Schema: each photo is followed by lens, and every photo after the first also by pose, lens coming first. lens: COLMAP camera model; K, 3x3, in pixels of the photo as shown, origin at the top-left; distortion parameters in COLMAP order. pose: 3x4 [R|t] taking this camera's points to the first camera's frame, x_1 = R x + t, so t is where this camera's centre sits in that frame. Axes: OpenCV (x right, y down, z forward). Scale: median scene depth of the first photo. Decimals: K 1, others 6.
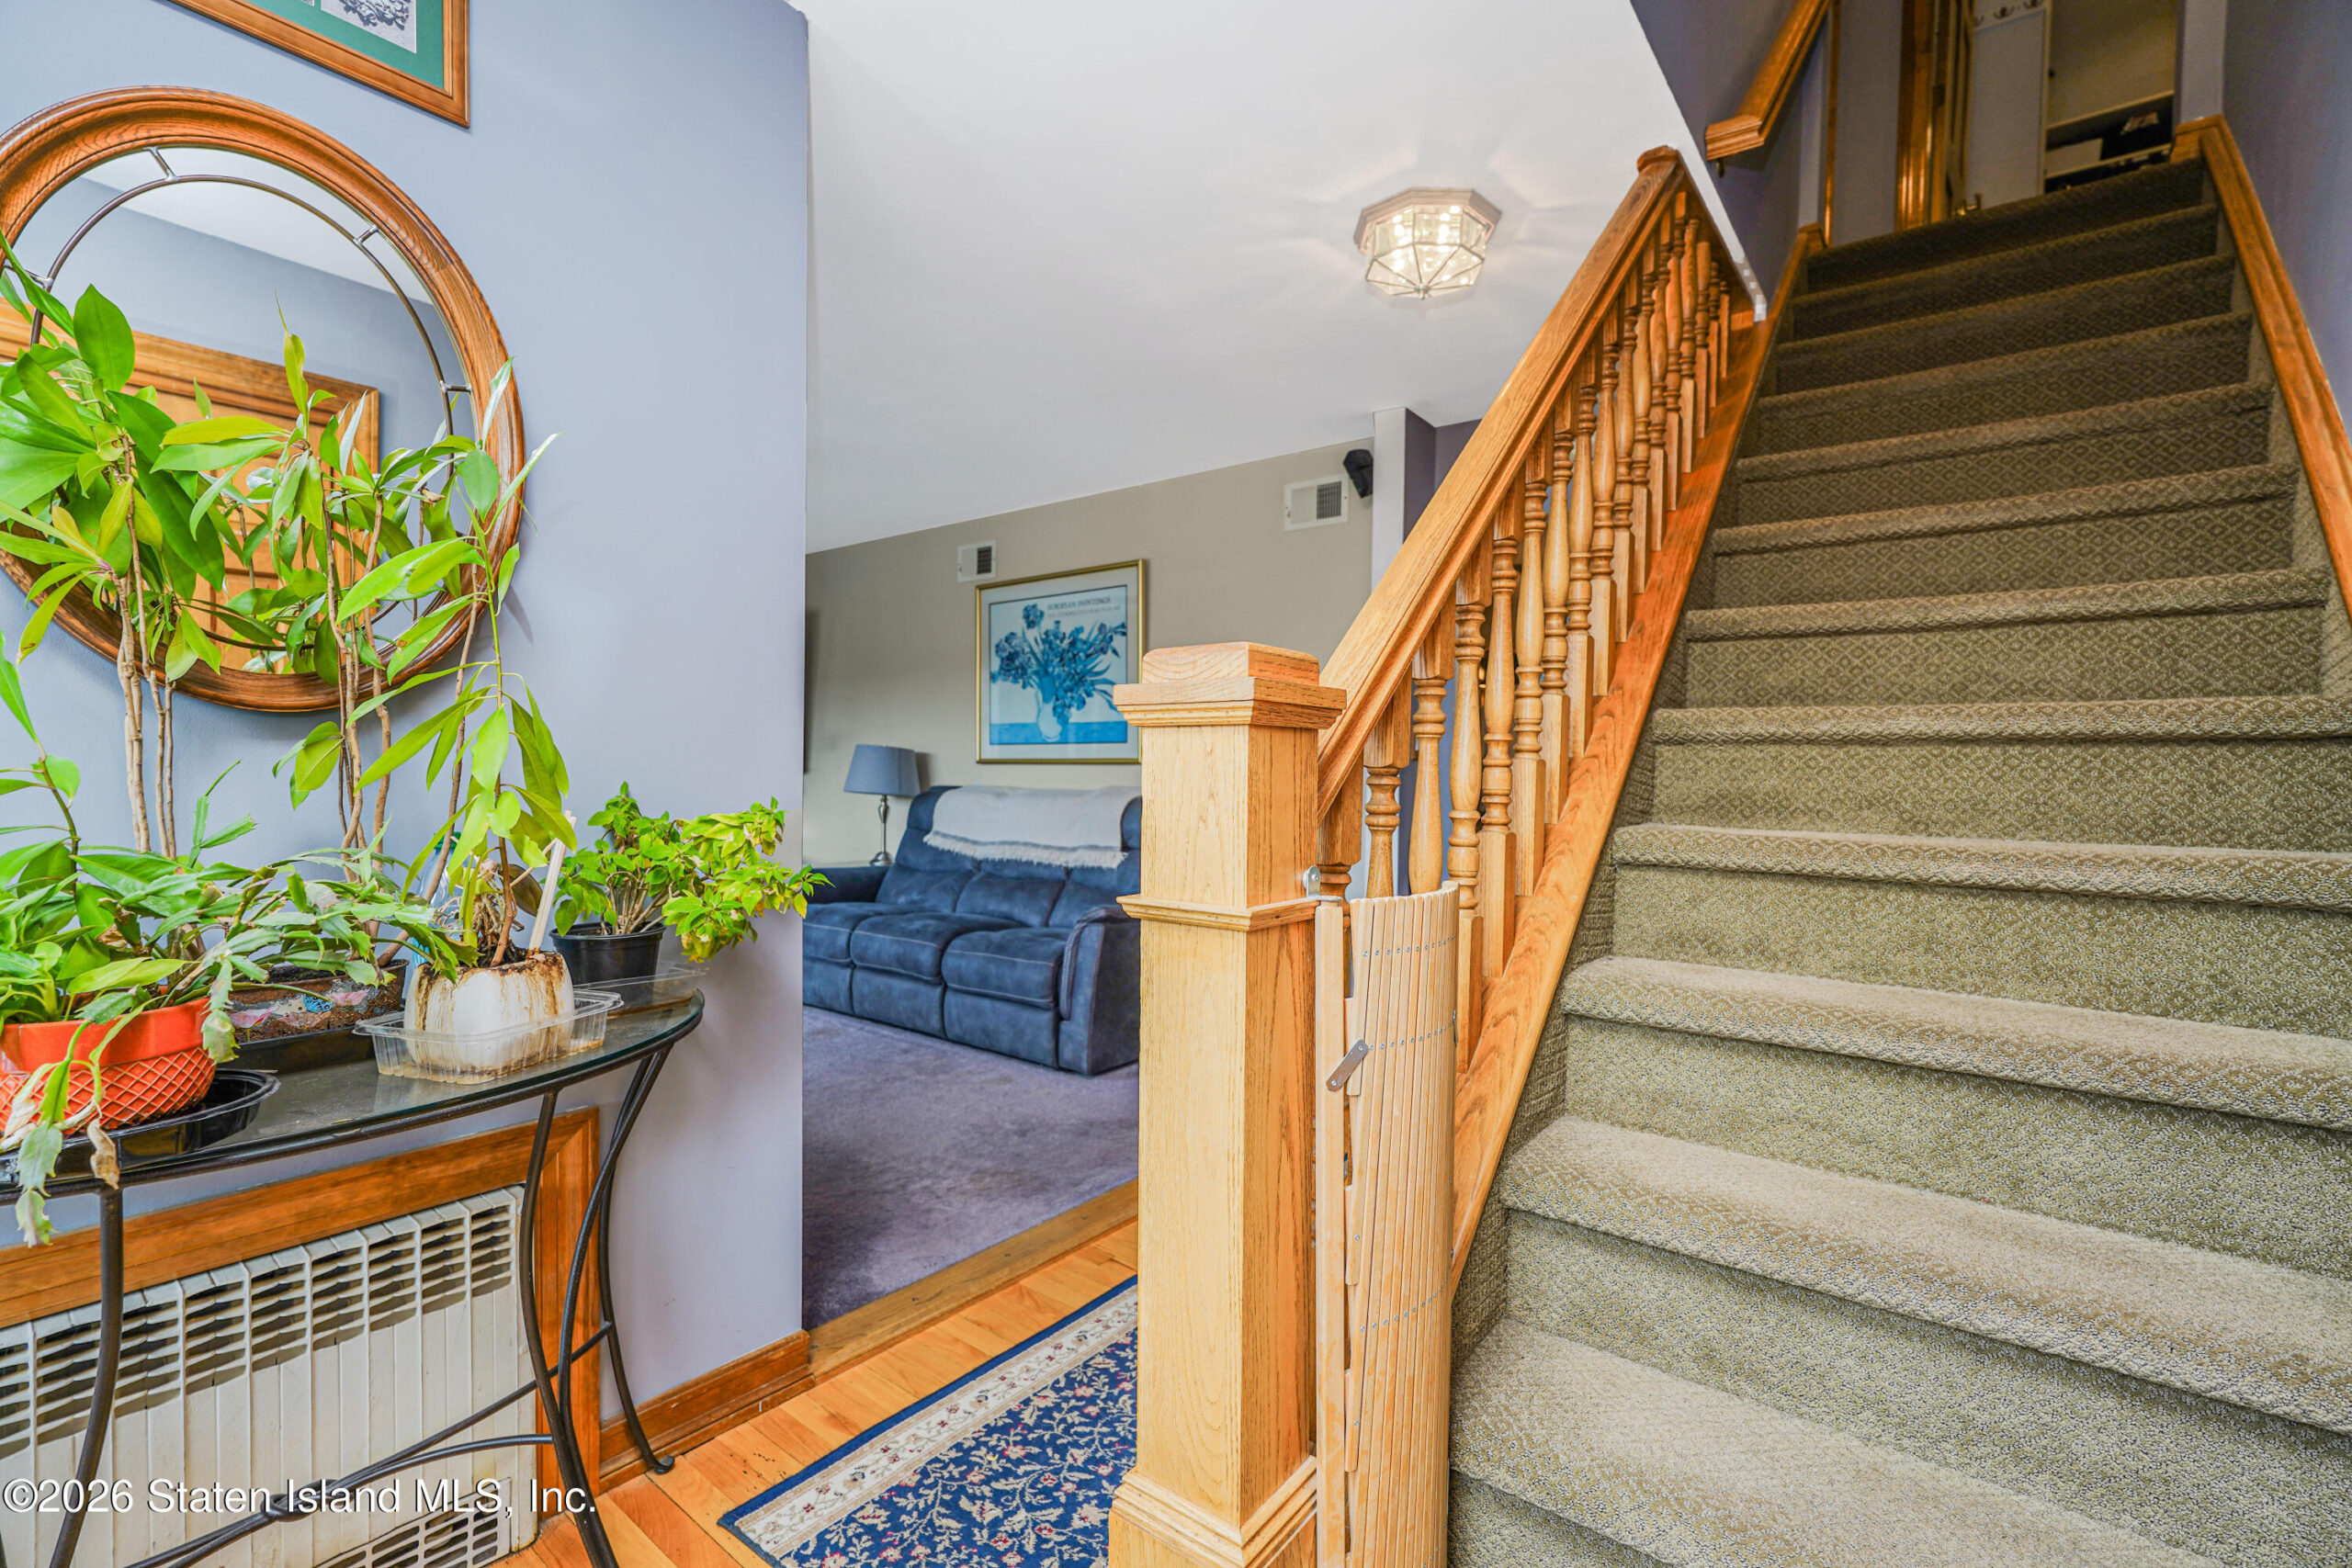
lens RADIAL K [[1044.5, 0, 1177.2], [0, 1044.5, 777.6], [0, 0, 1]] dist [-0.008891, 0.006414]
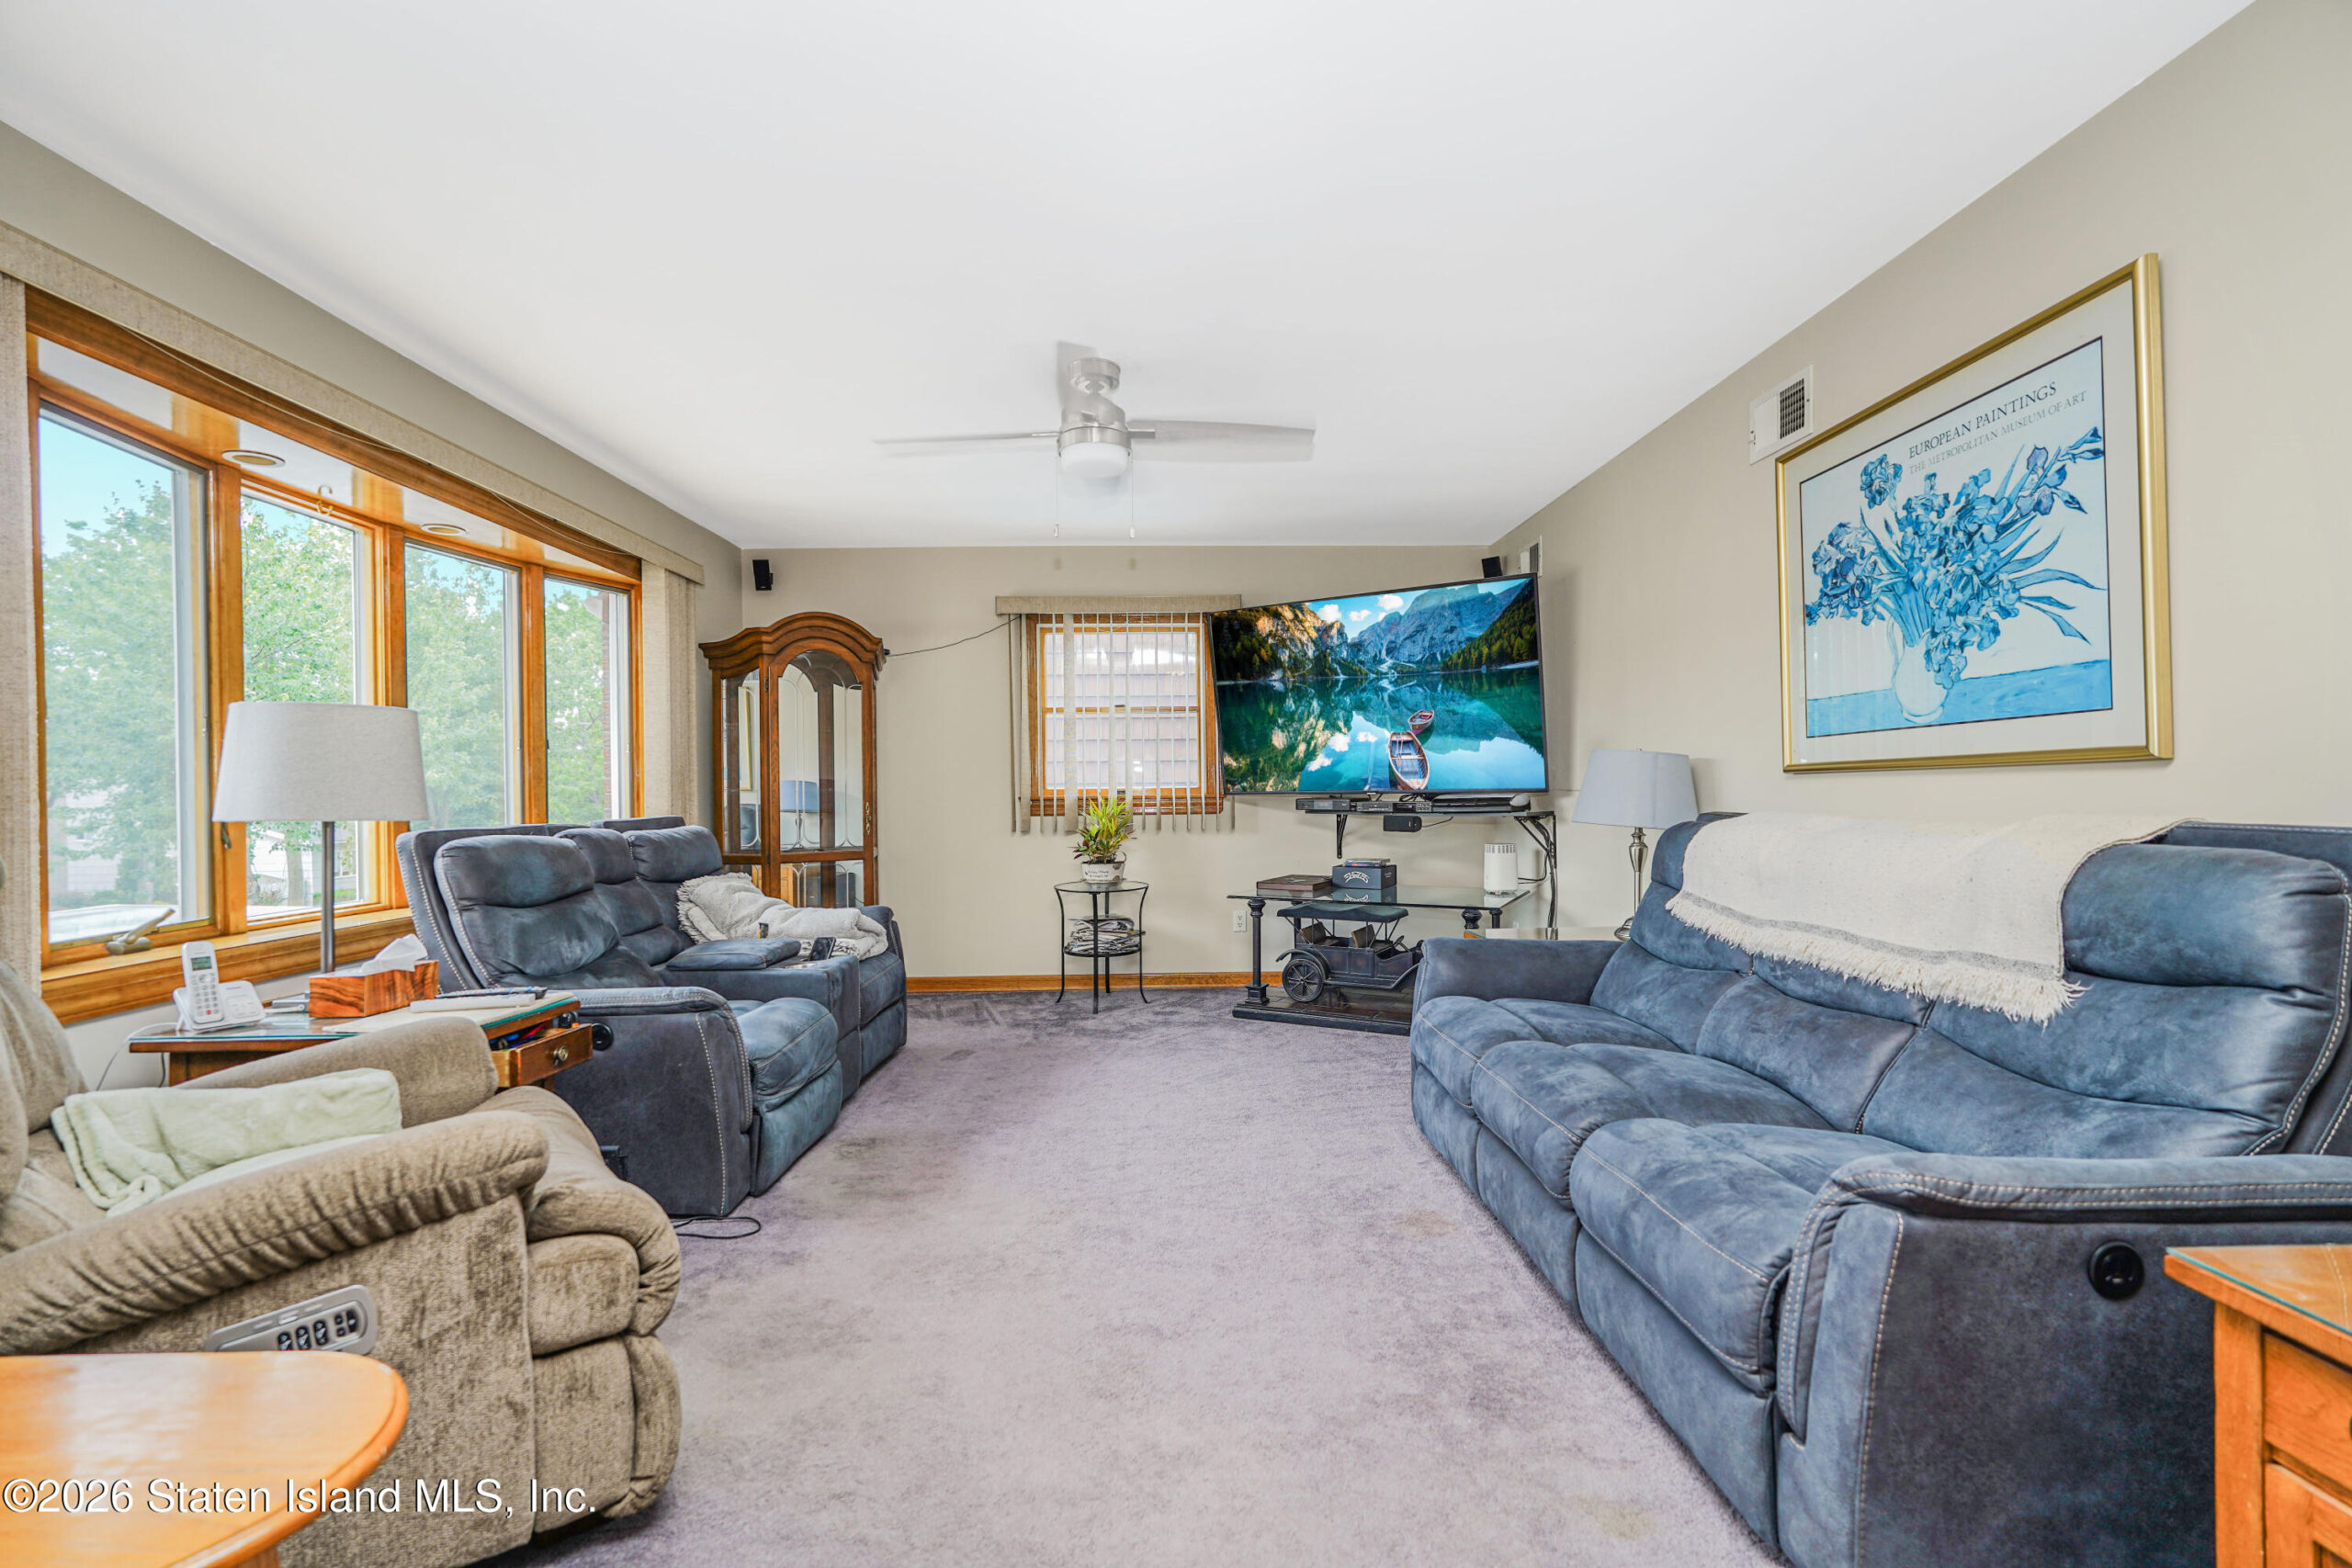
lens RADIAL K [[1044.5, 0, 1168.4], [0, 1044.5, 785.4], [0, 0, 1]] dist [-0.008891, 0.006414]
pose [[0.633422, -0.022655, -0.773475, 0.032549], [0.008162, 0.999711, -0.022597, 0.003200], [0.773764, 0.008000, 0.633424, 0.419175]]
